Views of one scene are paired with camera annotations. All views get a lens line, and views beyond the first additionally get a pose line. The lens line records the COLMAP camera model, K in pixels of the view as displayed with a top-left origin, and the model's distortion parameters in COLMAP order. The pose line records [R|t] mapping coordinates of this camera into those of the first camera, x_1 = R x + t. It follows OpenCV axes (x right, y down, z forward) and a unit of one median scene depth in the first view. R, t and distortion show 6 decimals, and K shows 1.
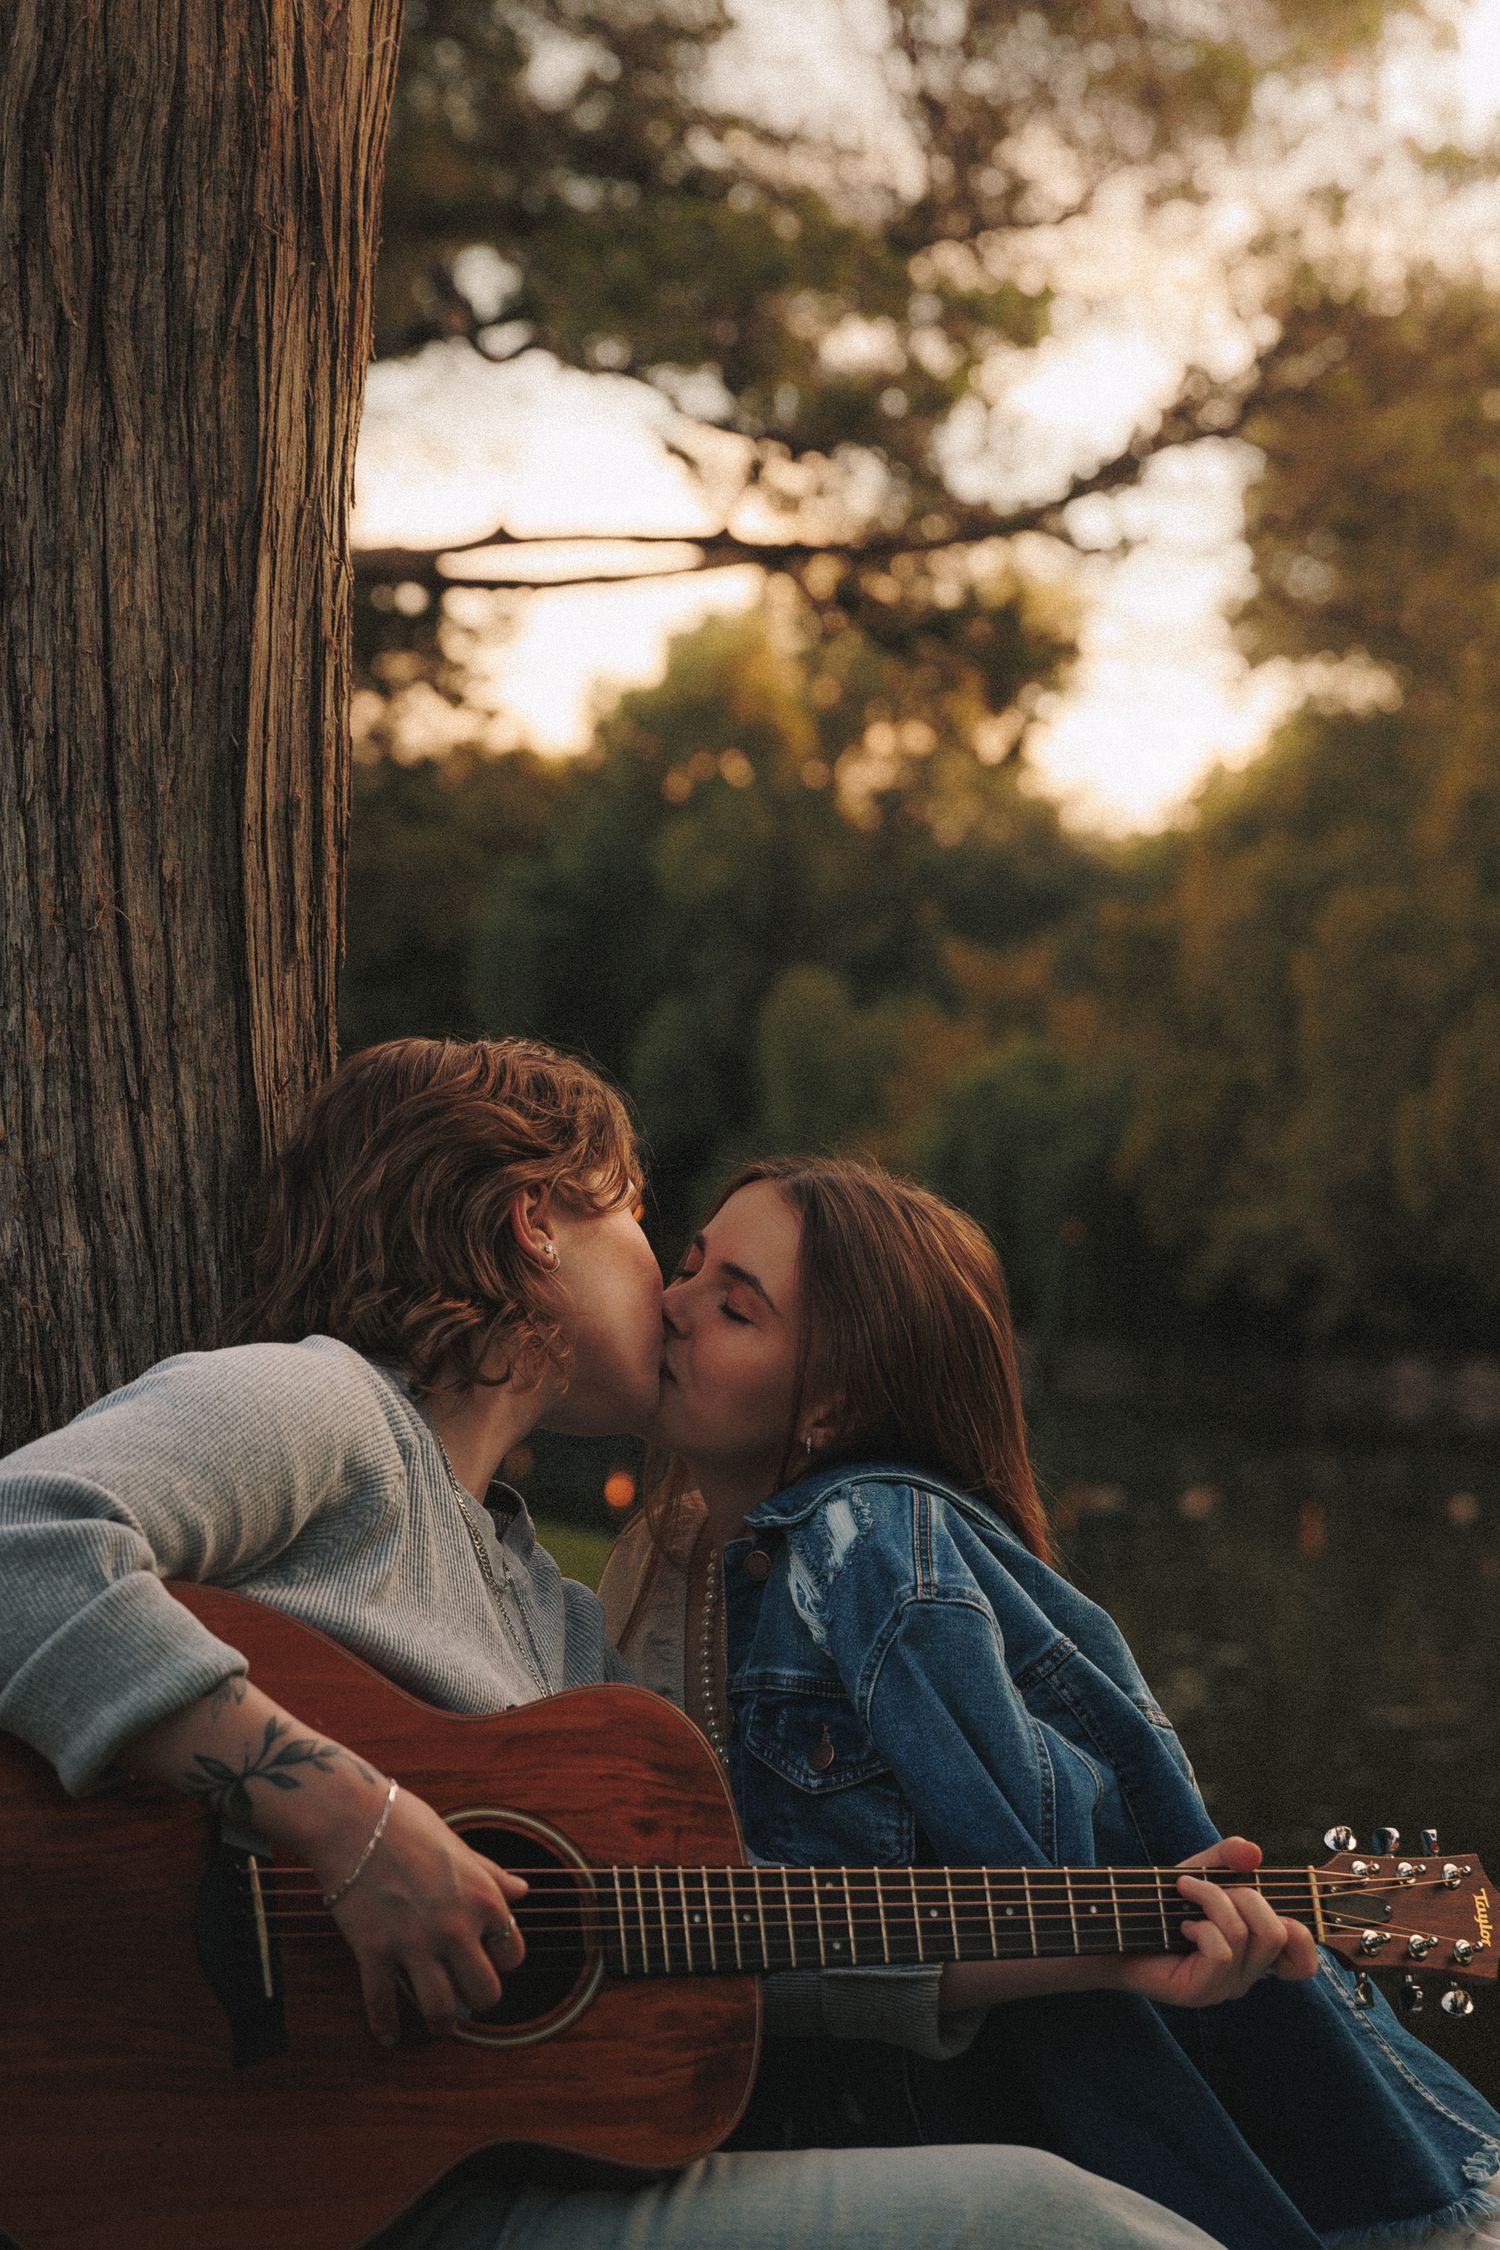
lens RADIAL K [[4463.6, 0, 751.6], [0, 4463.6, 1128.0], [0, 0, 1]] dist [0.068811, 0.000000]
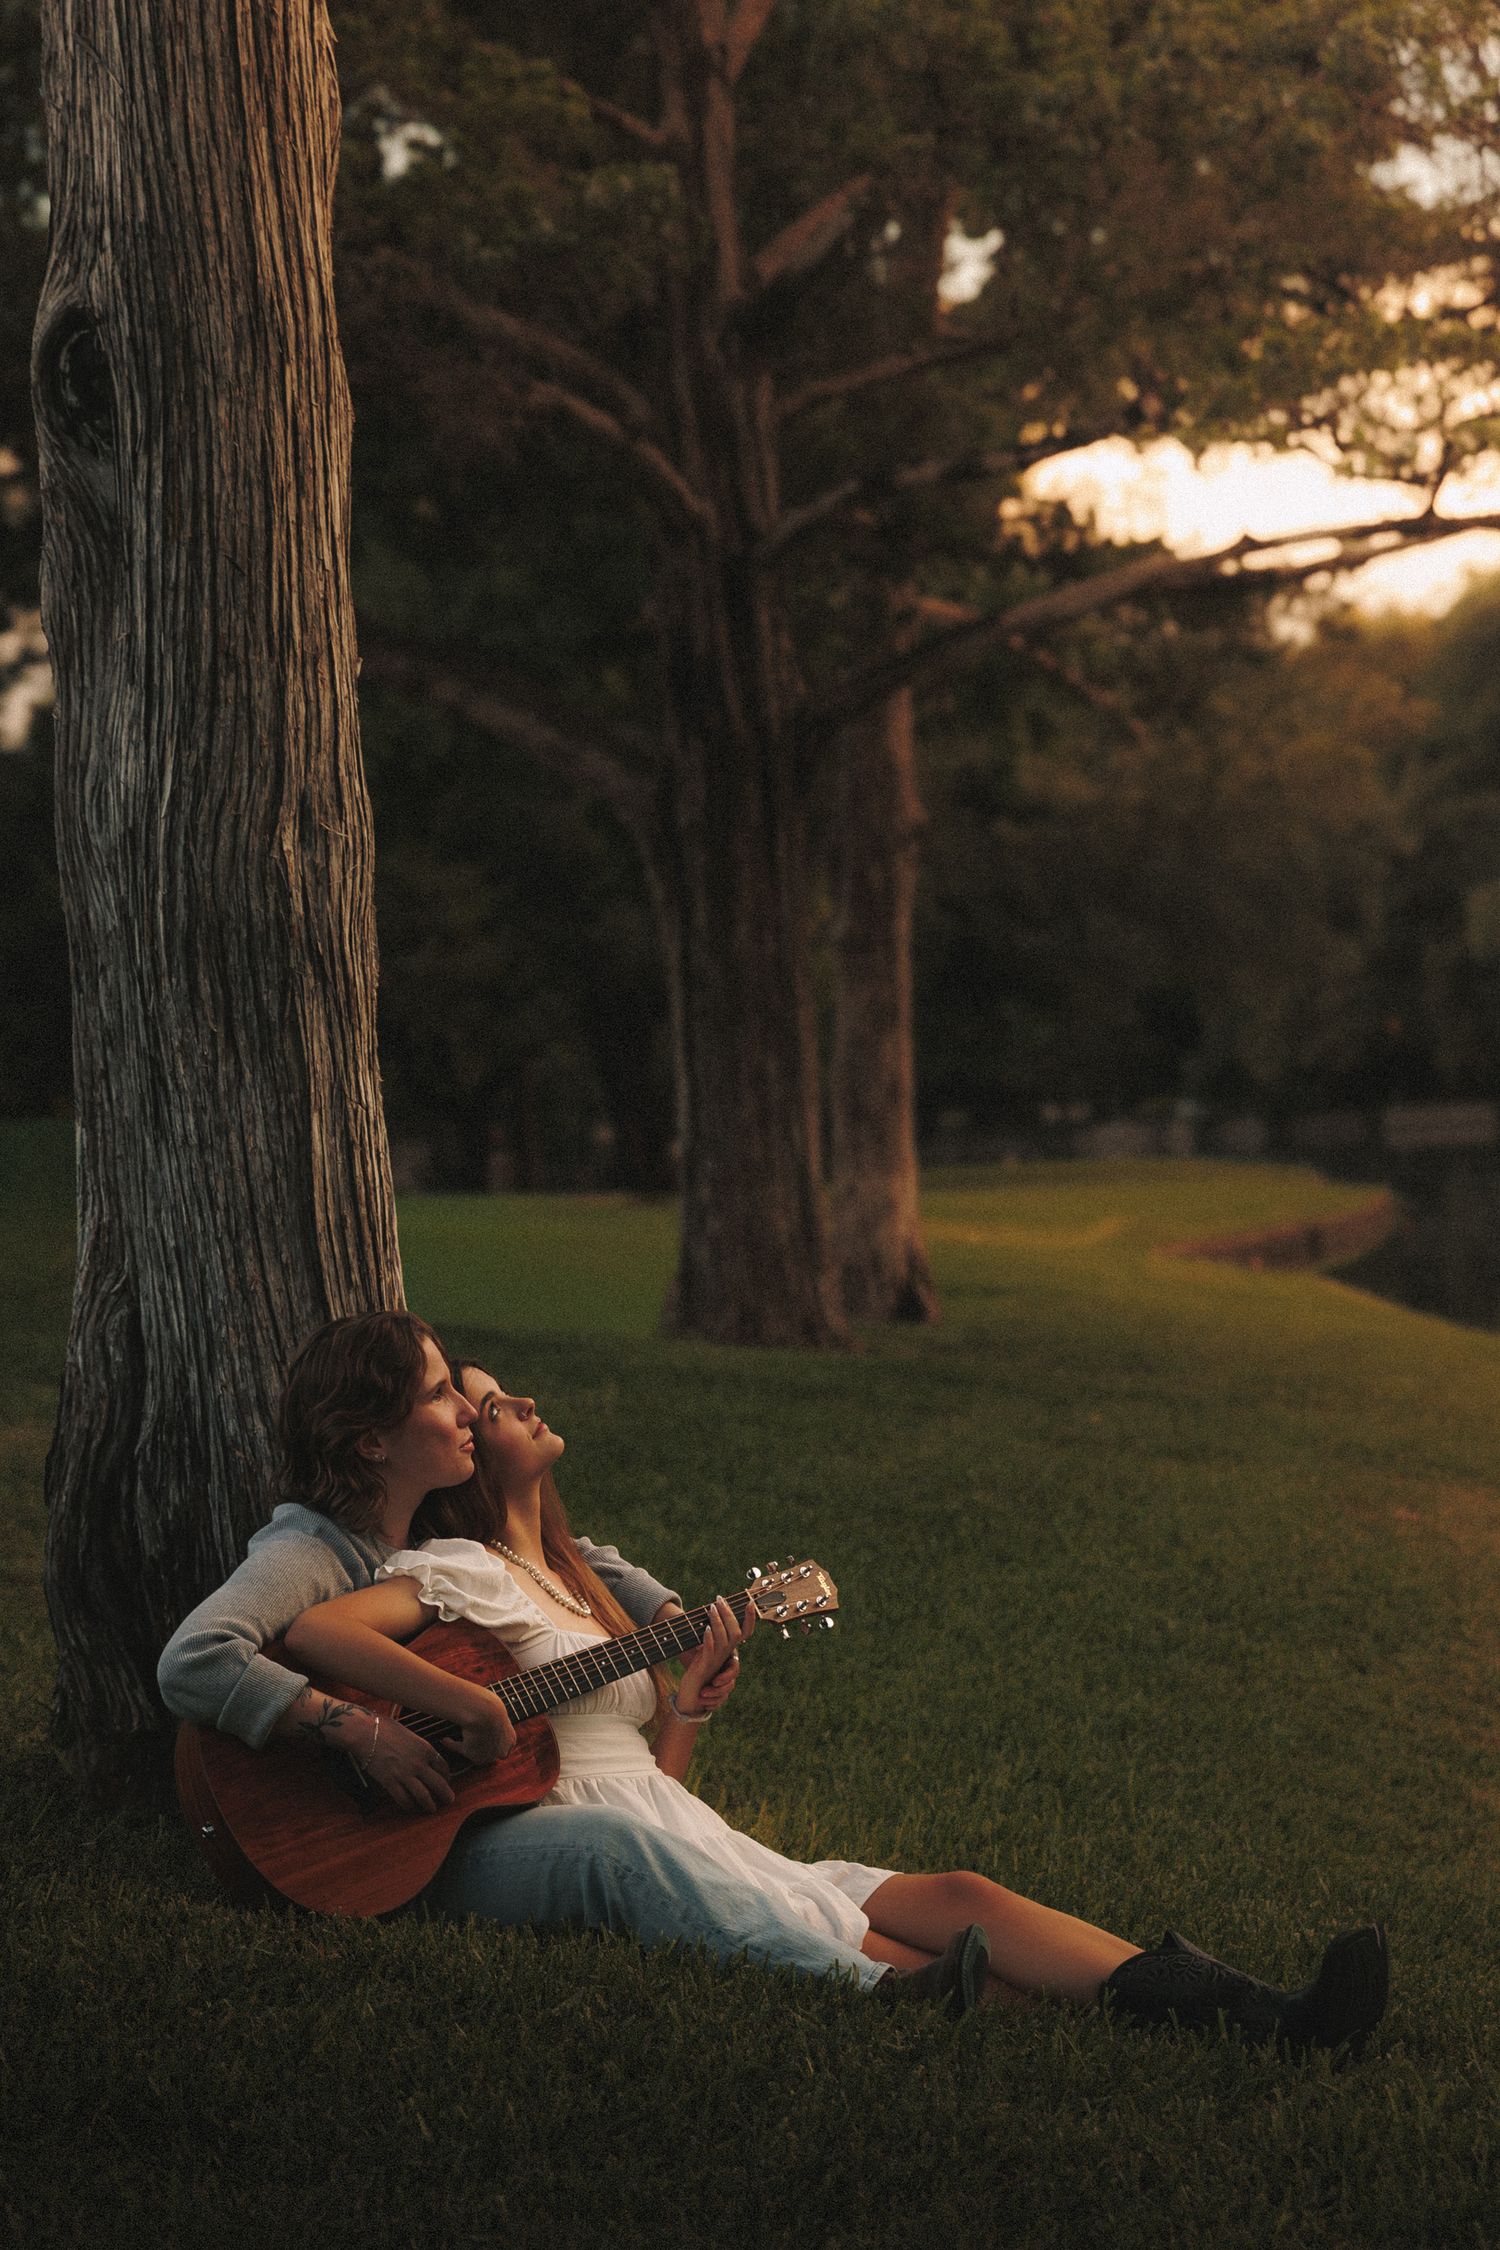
lens RADIAL K [[4463.6, 0, 749.1], [0, 4463.6, 1123.5], [0, 0, 1]] dist [0.068811, 0.000000]
pose [[0.963472, -0.102411, -0.247453, 0.670147], [0.111113, 0.993577, 0.021424, -0.148921], [0.243670, -0.048137, 0.968663, -1.149671]]
